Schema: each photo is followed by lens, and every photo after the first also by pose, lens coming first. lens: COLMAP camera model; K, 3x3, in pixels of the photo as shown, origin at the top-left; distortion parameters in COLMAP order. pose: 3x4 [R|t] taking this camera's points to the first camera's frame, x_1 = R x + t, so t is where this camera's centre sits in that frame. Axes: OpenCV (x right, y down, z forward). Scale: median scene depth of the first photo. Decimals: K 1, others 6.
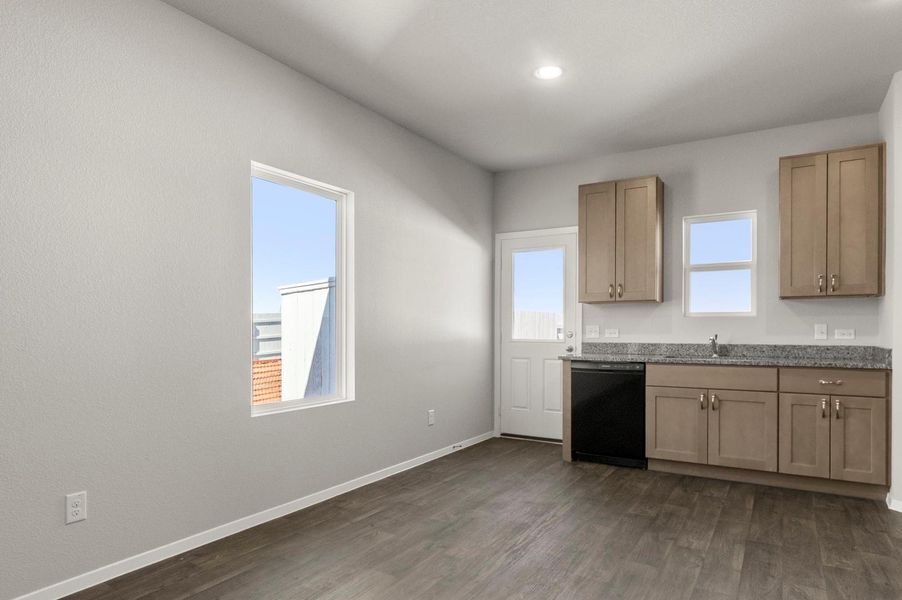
lens RADIAL K [[541.1, 0, 460.9], [0, 541.1, 331.8], [0, 0, 1]] dist [-0.002301, 0.000760]
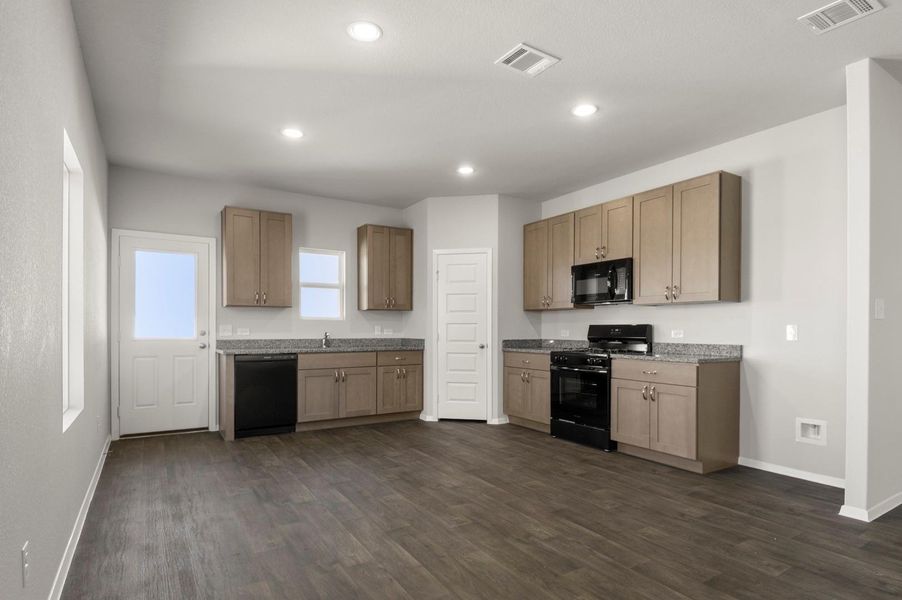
lens RADIAL K [[482.6, 0, 461.5], [0, 482.6, 333.7], [0, 0, 1]] dist [0.032210, -0.041448]
pose [[0.447111, -0.007479, 0.894447, -0.580627], [0.002181, 0.999971, 0.007271, 0.000309], [-0.894476, -0.001300, 0.447115, 0.088187]]
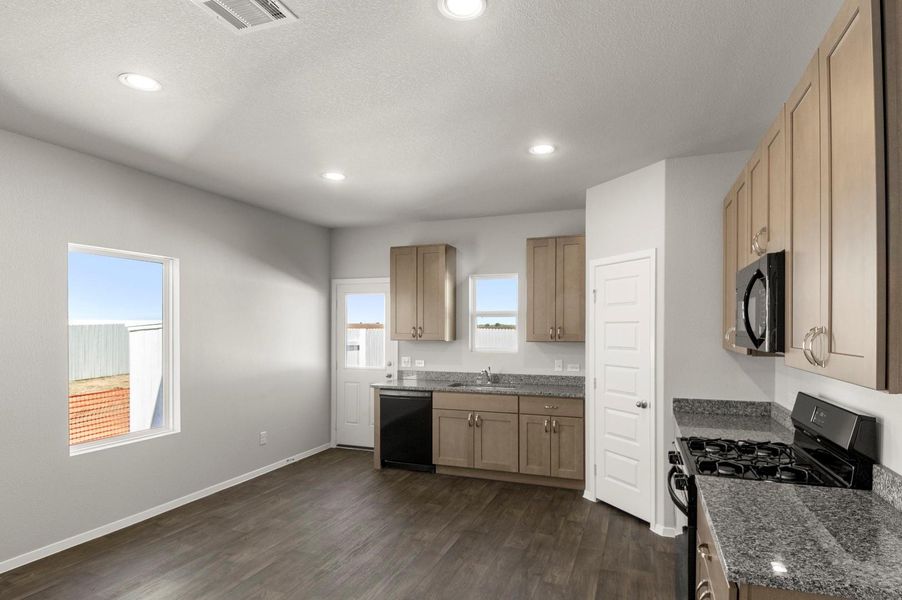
lens RADIAL K [[484.3, 0, 462.1], [0, 484.3, 329.4], [0, 0, 1]] dist [0.031519, -0.044277]
pose [[0.983162, -0.001103, 0.182732, 0.204804], [0.001584, 0.999996, -0.002489, -0.089703], [-0.182729, 0.002737, 0.983160, -0.161216]]
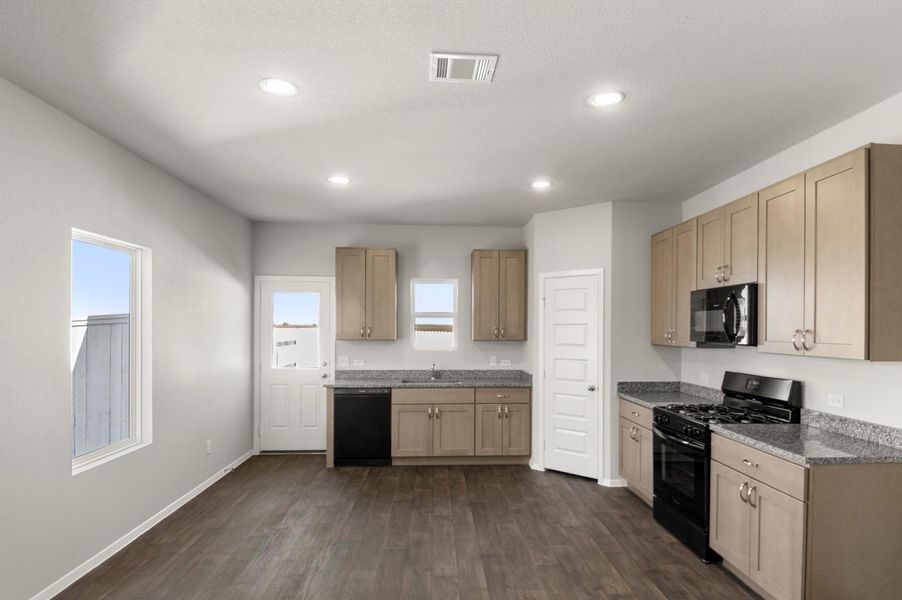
lens RADIAL K [[503.7, 0, 462.1], [0, 503.7, 331.4], [0, 0, 1]] dist [0.035481, -0.048313]
pose [[0.827760, -0.000256, 0.561082, -0.232919], [-0.001220, 0.999997, 0.002255, -0.090247], [-0.561081, -0.002551, 0.827757, -0.160312]]
